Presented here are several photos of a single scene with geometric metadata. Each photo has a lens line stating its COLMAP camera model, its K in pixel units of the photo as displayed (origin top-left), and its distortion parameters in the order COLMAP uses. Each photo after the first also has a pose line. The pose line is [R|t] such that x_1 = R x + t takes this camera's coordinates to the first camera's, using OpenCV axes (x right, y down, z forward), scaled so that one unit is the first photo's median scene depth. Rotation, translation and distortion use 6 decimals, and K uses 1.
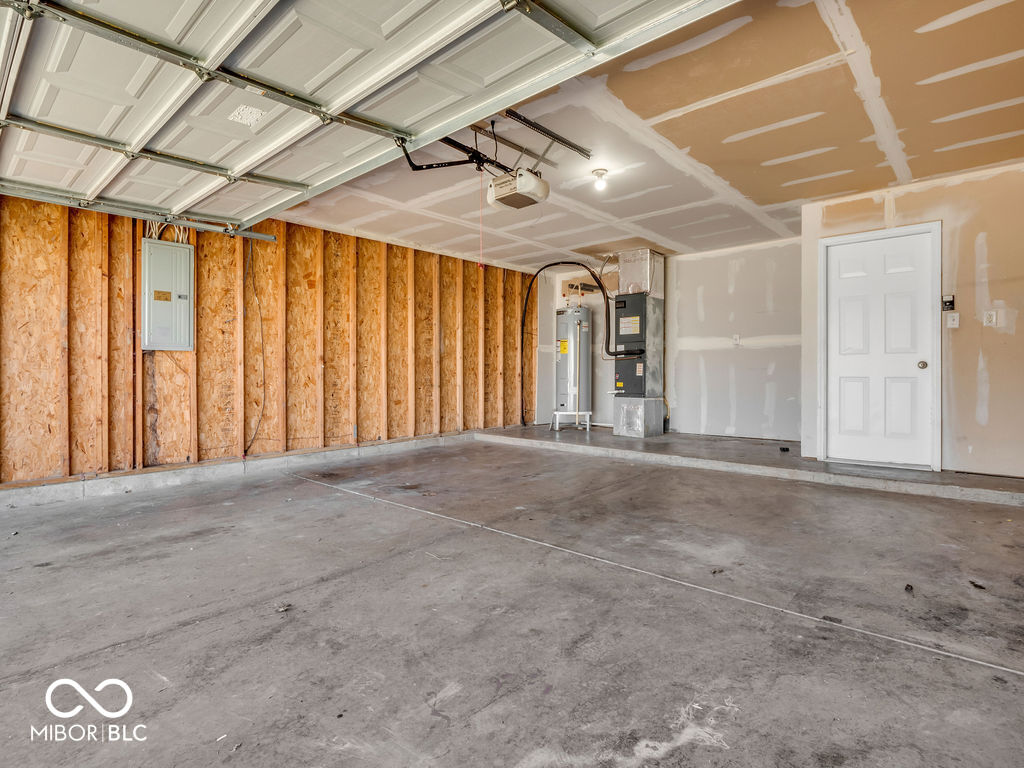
lens RADIAL K [[512.9, 0, 512.3], [0, 512.9, 369.0], [0, 0, 1]] dist [-0.013440, -0.001352]
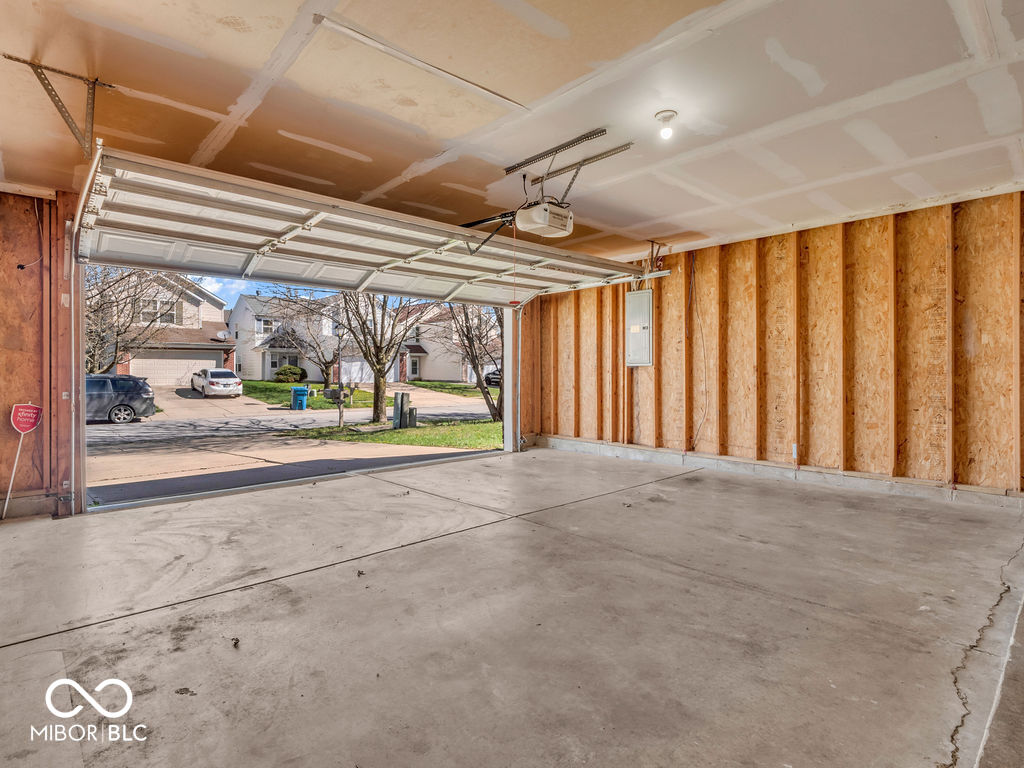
lens RADIAL K [[512.9, 0, 512.3], [0, 512.9, 369.0], [0, 0, 1]] dist [-0.013440, -0.001352]
pose [[-0.067987, 0.004277, -0.997677, 0.837699], [0.007286, 0.999966, 0.003790, -0.037193], [0.997660, -0.007012, -0.068016, 0.784581]]
